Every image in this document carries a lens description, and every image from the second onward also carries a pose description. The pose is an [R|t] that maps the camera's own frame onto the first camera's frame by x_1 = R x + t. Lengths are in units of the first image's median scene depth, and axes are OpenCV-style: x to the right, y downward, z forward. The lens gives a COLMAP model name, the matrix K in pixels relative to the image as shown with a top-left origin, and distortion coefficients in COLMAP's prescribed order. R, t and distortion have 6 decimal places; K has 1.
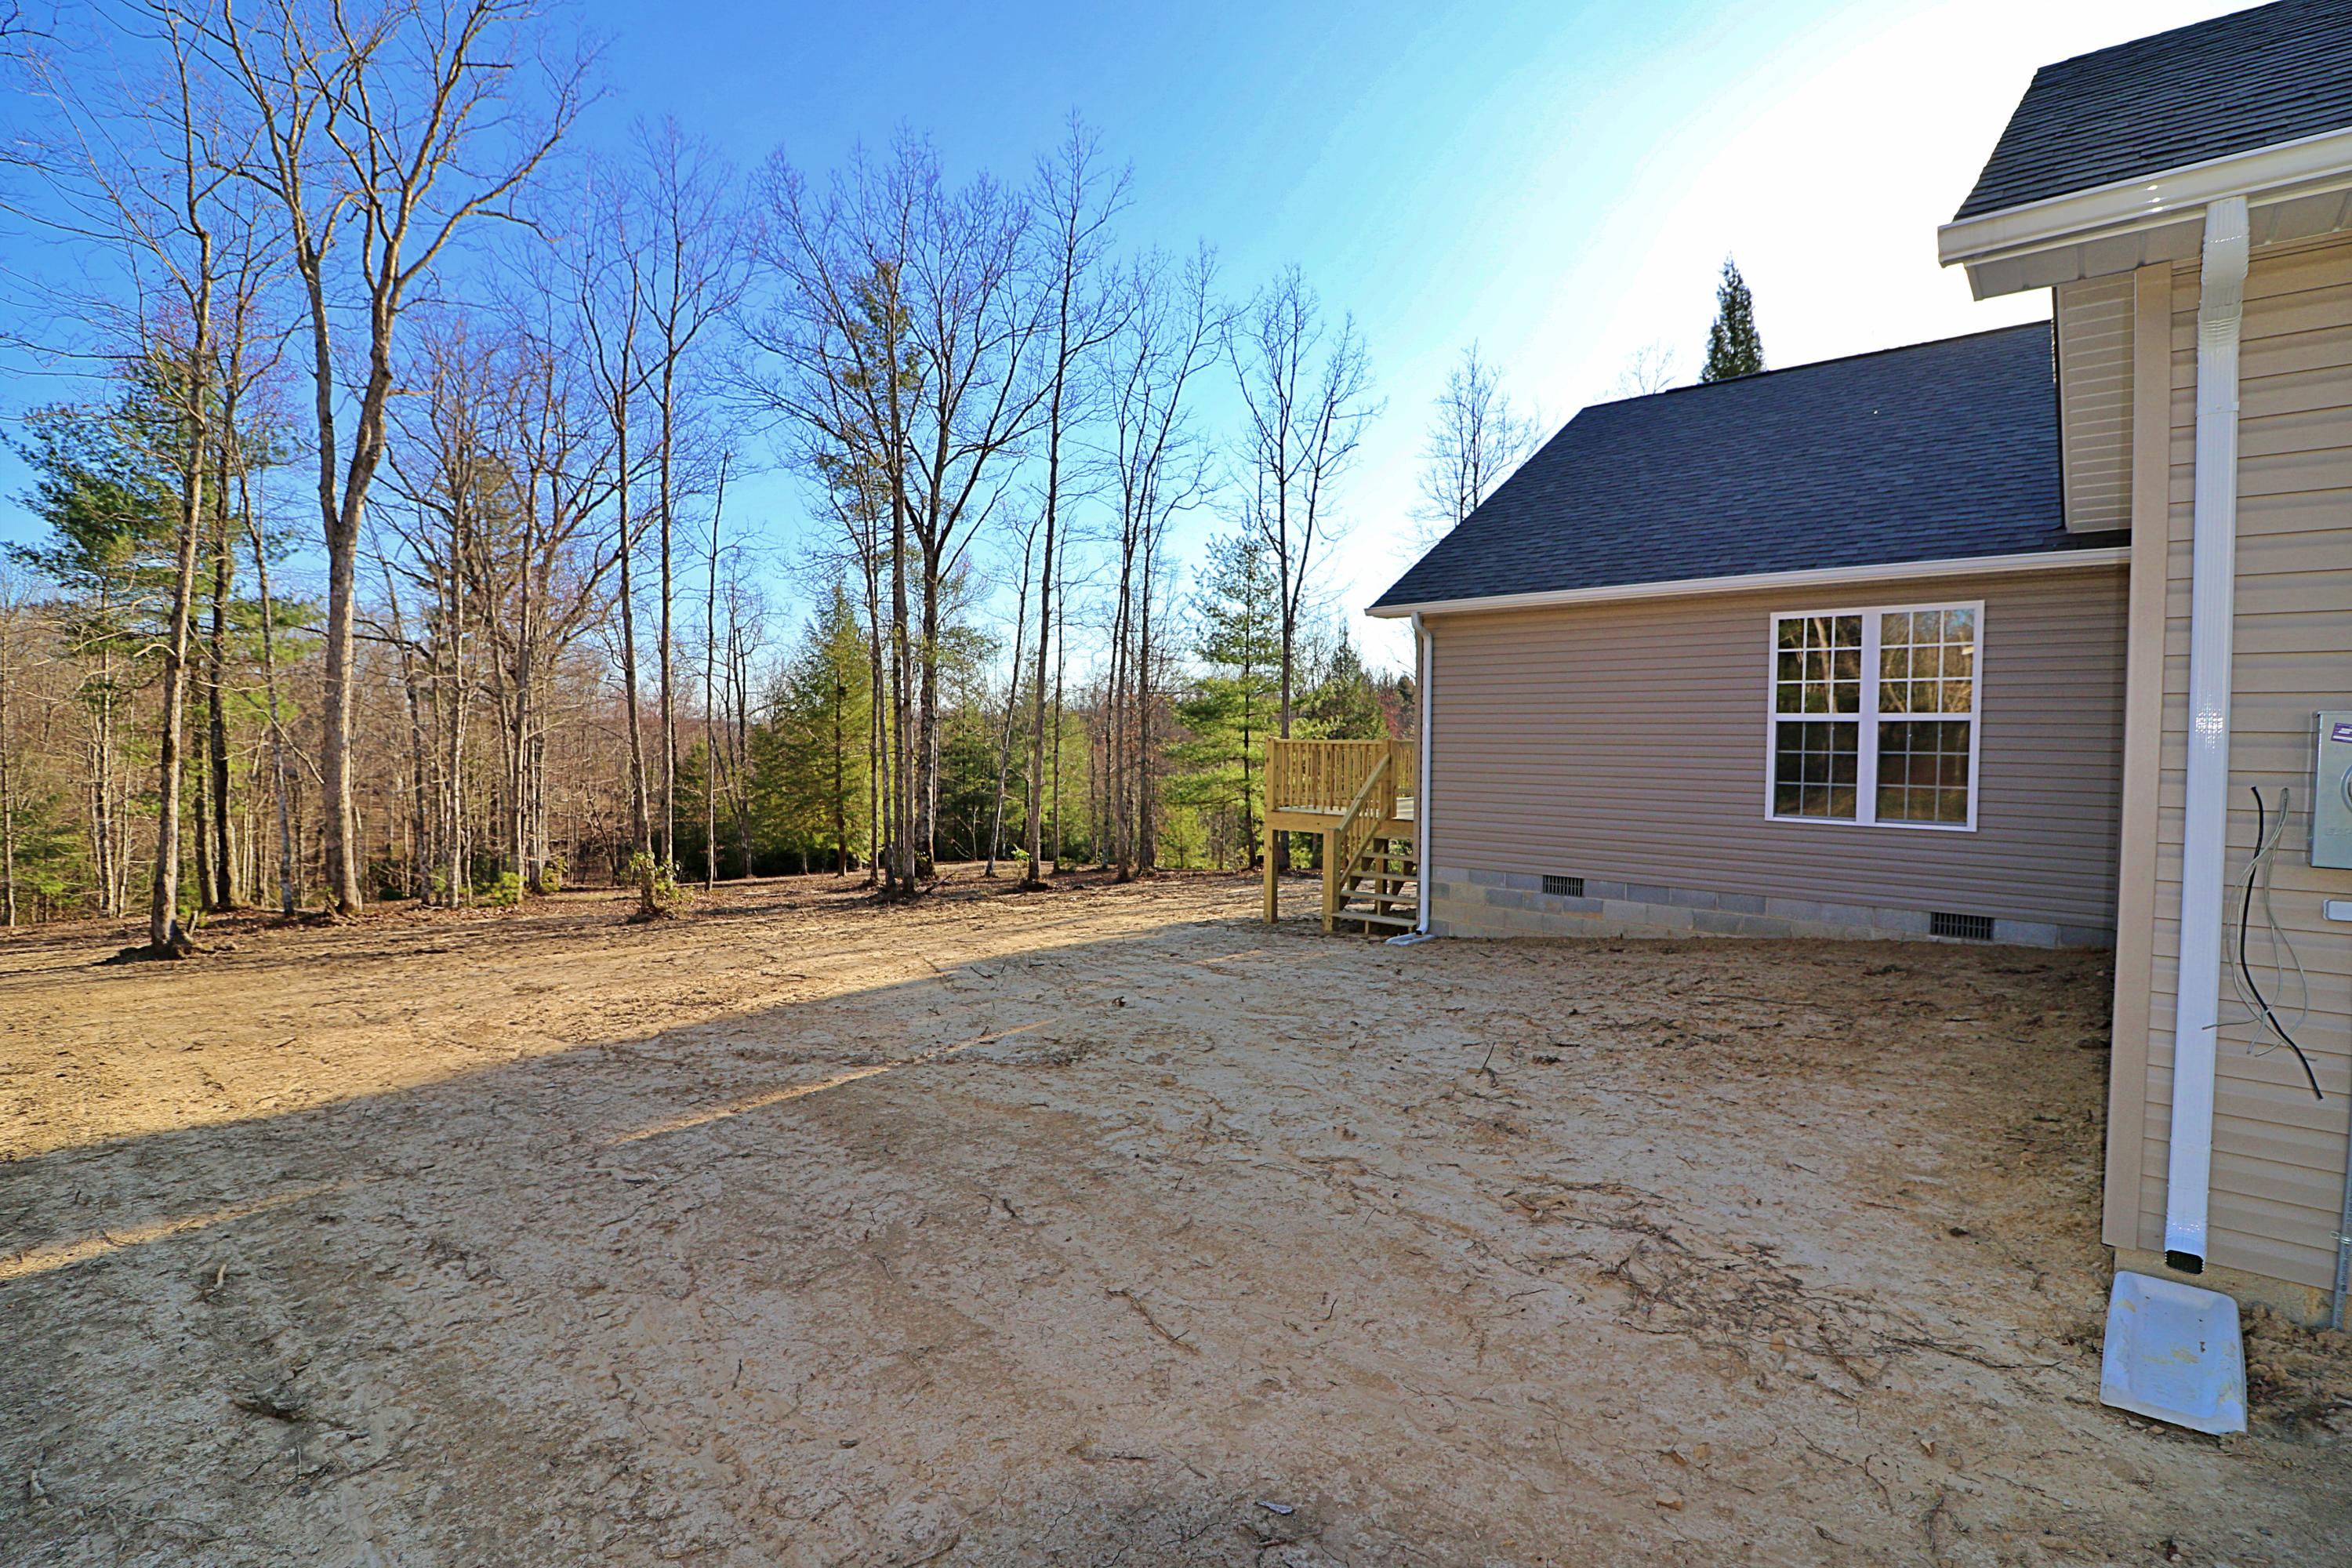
lens RADIAL K [[1101.1, 0, 1192.4], [0, 1101.1, 799.6], [0, 0, 1]] dist [-0.004180, -0.008315]
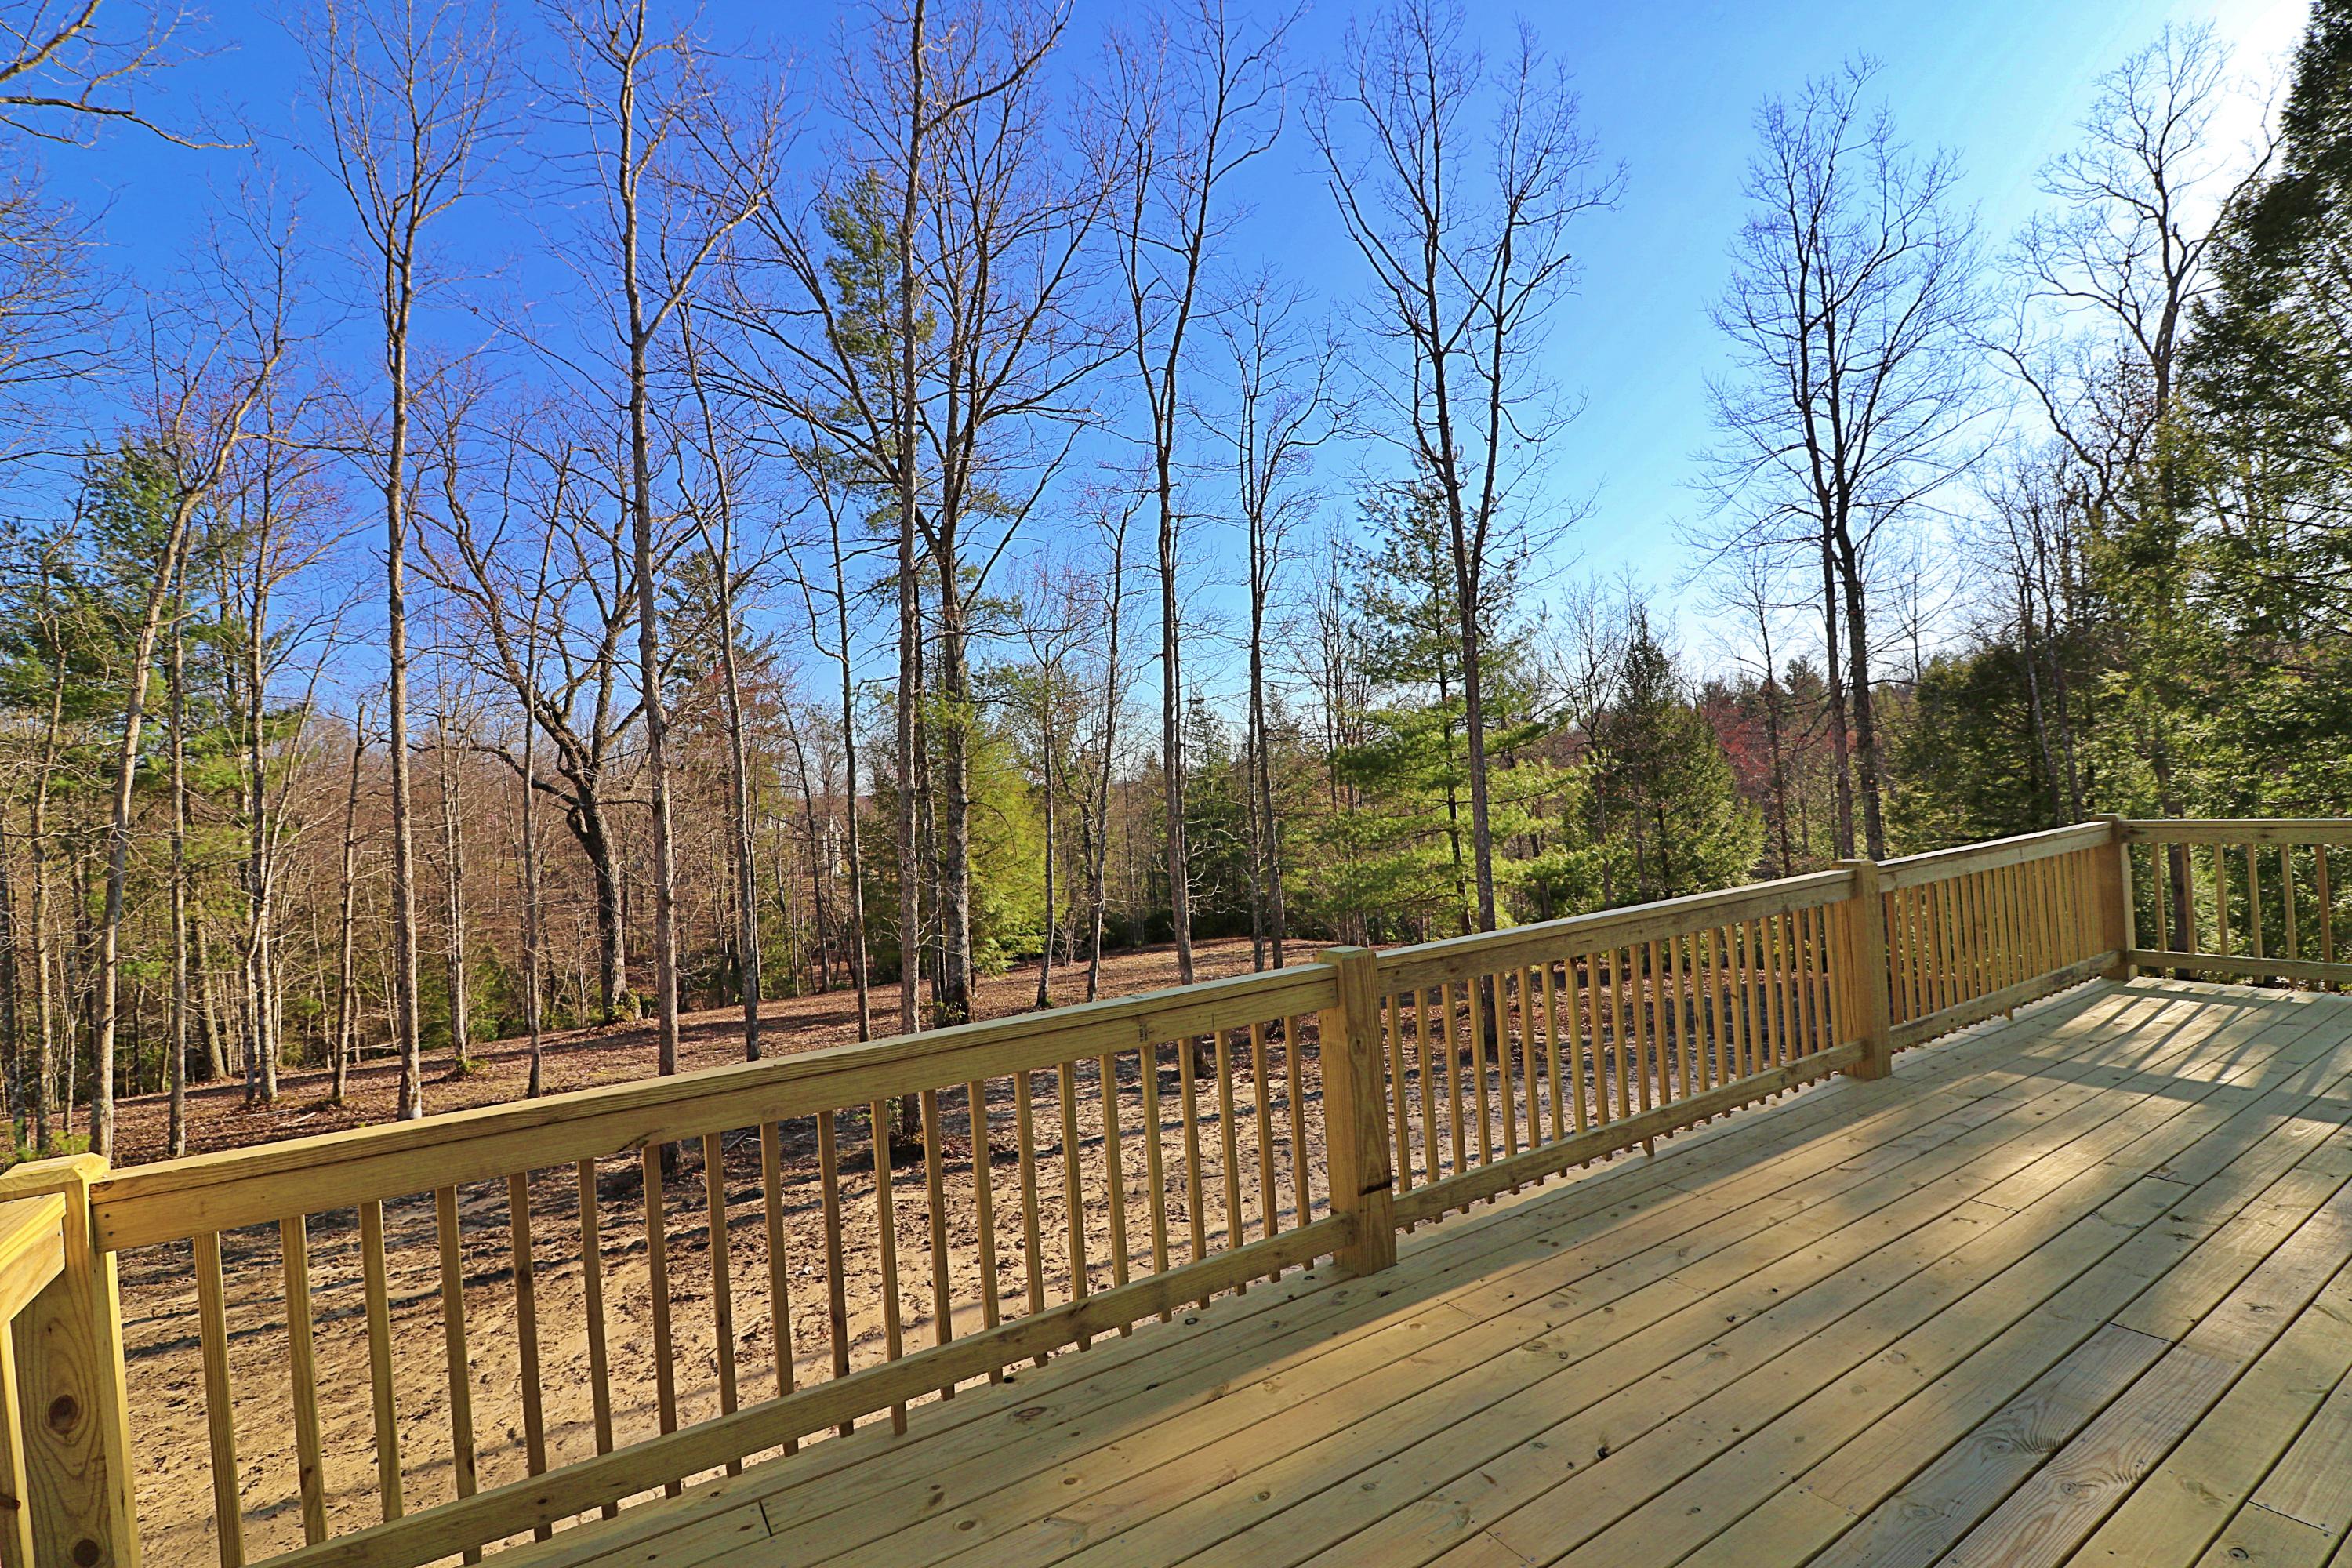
lens RADIAL K [[1101.1, 0, 1187.2], [0, 1101.1, 772.5], [0, 0, 1]] dist [-0.004180, -0.008315]
pose [[0.952297, -0.073619, -0.296159, 0.103277], [0.054897, 0.995961, -0.071055, -0.038239], [0.300194, 0.051407, 0.952492, 0.402567]]
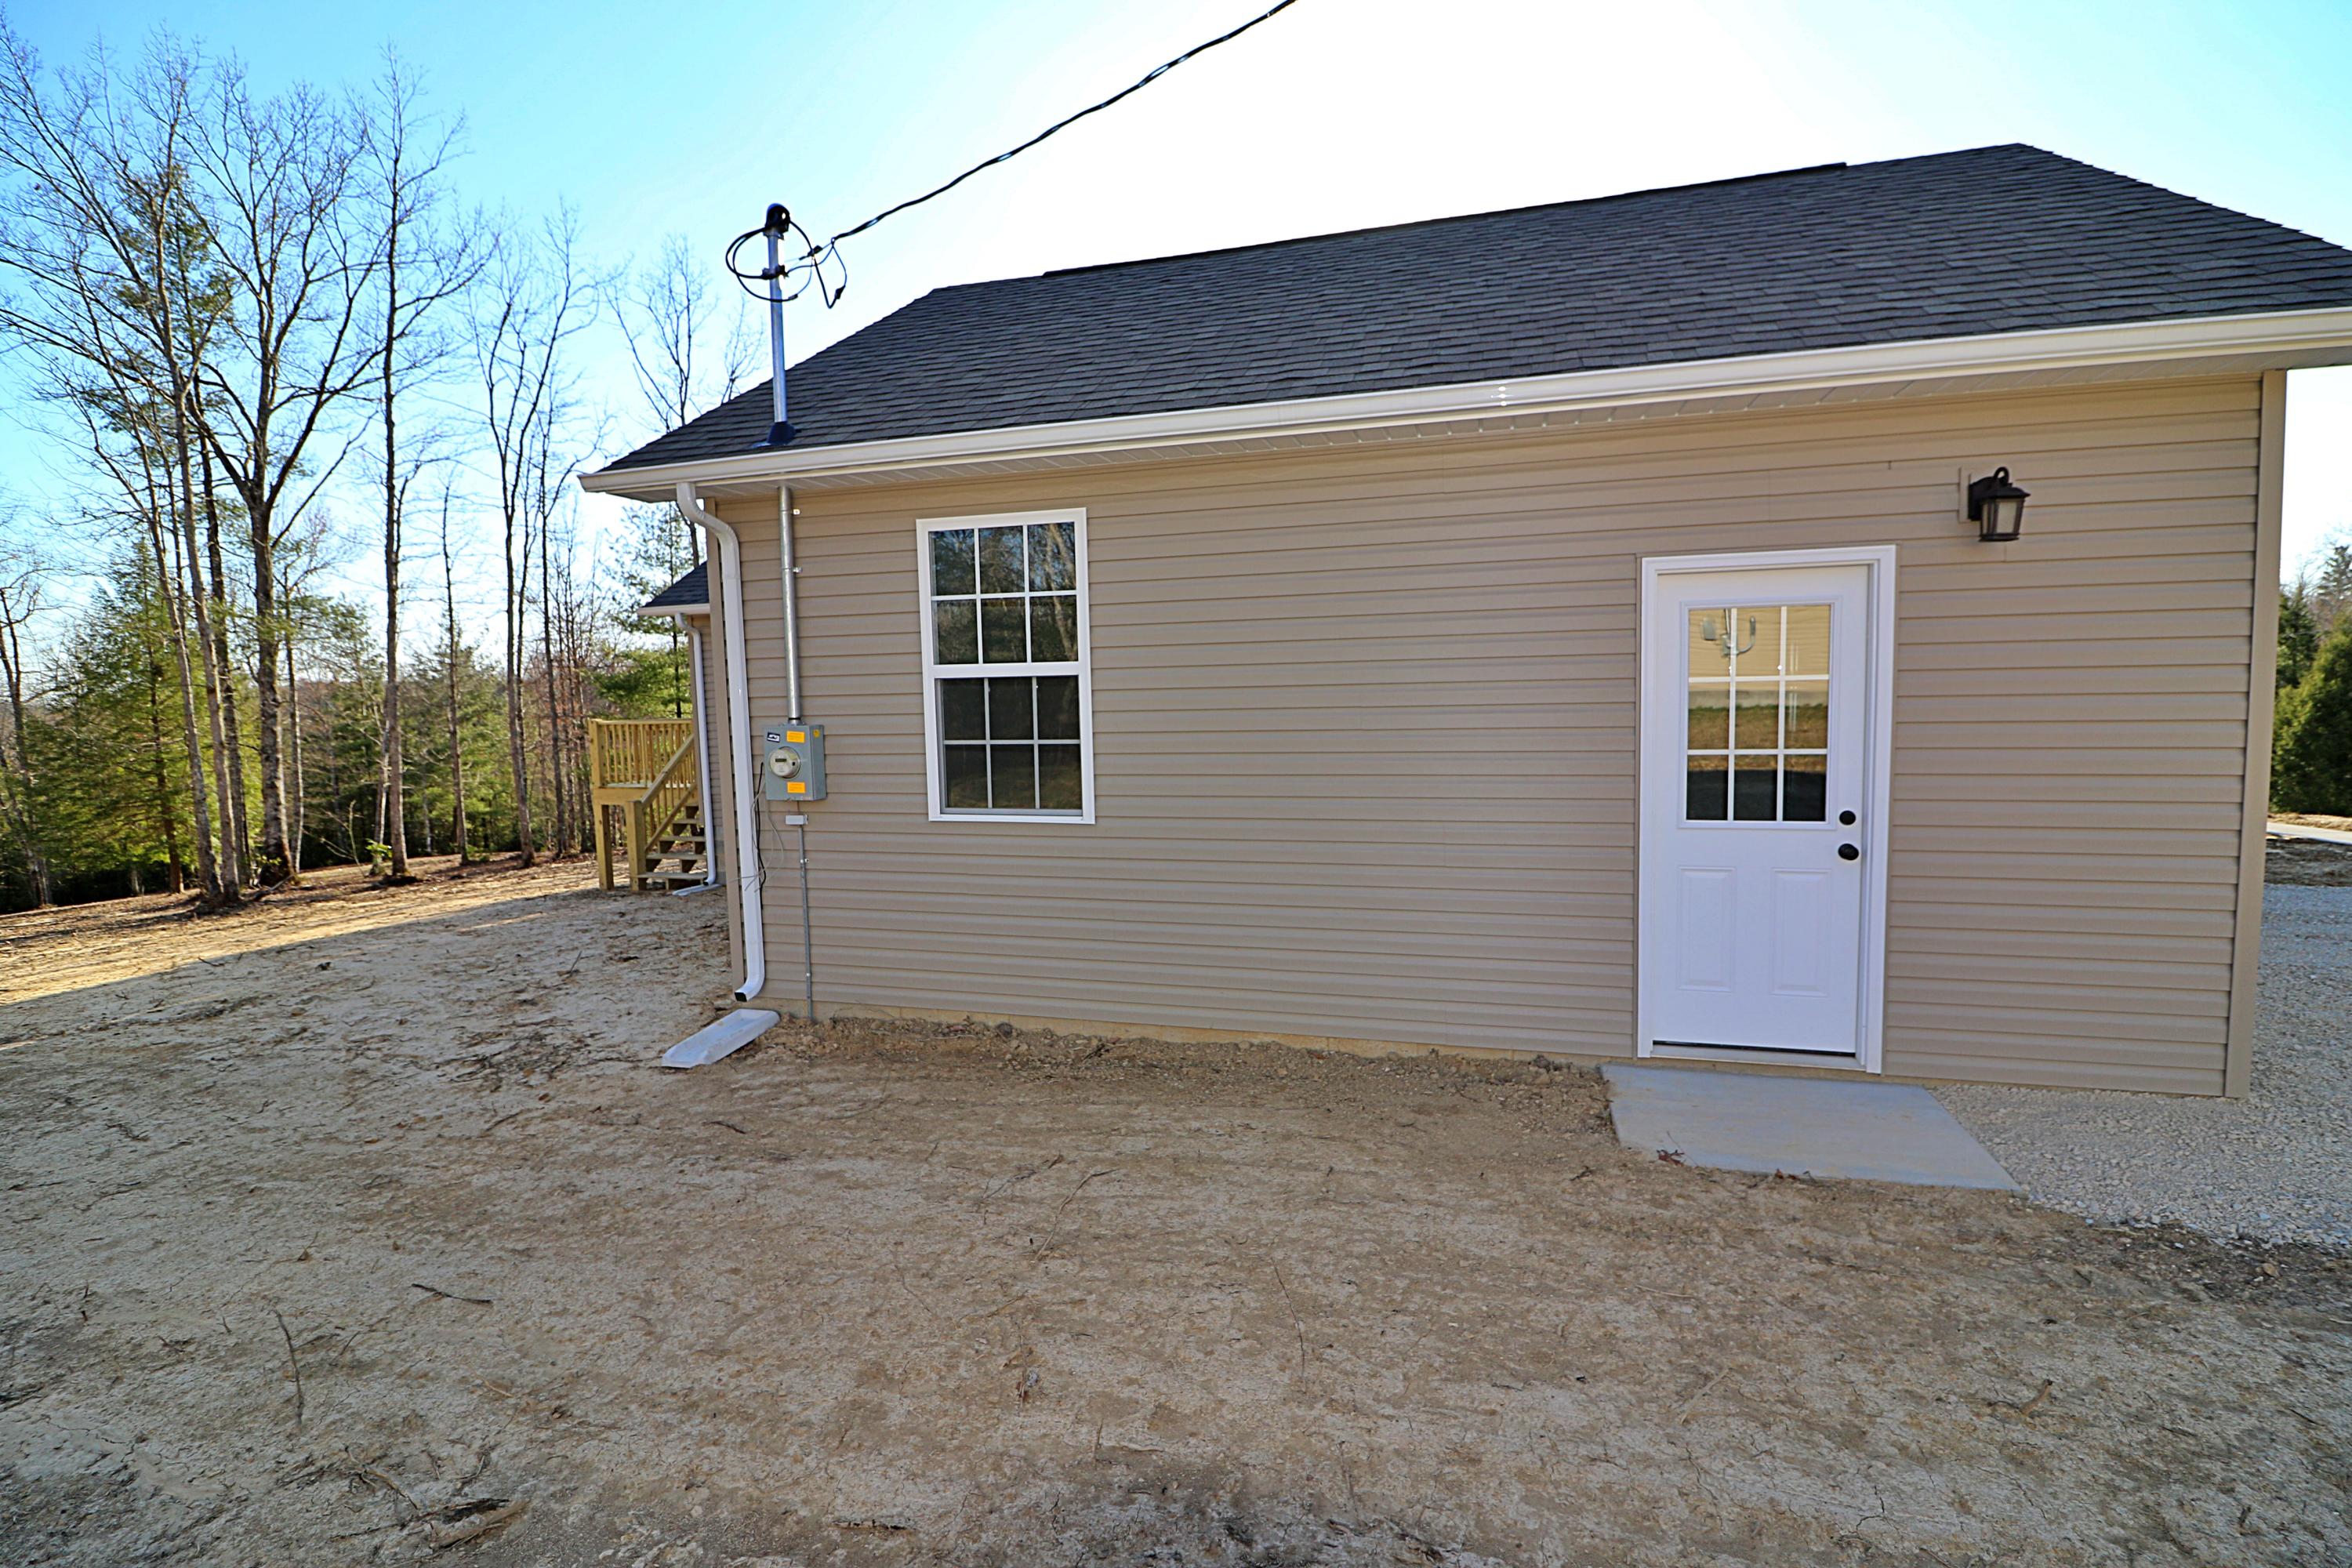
lens RADIAL K [[1101.1, 0, 1185.1], [0, 1101.1, 789.9], [0, 0, 1]] dist [-0.004180, -0.008315]
pose [[0.910967, -0.065604, 0.407230, 0.063204], [0.054197, 0.997749, 0.039496, 0.000647], [-0.408904, -0.013909, 0.912471, -0.087389]]
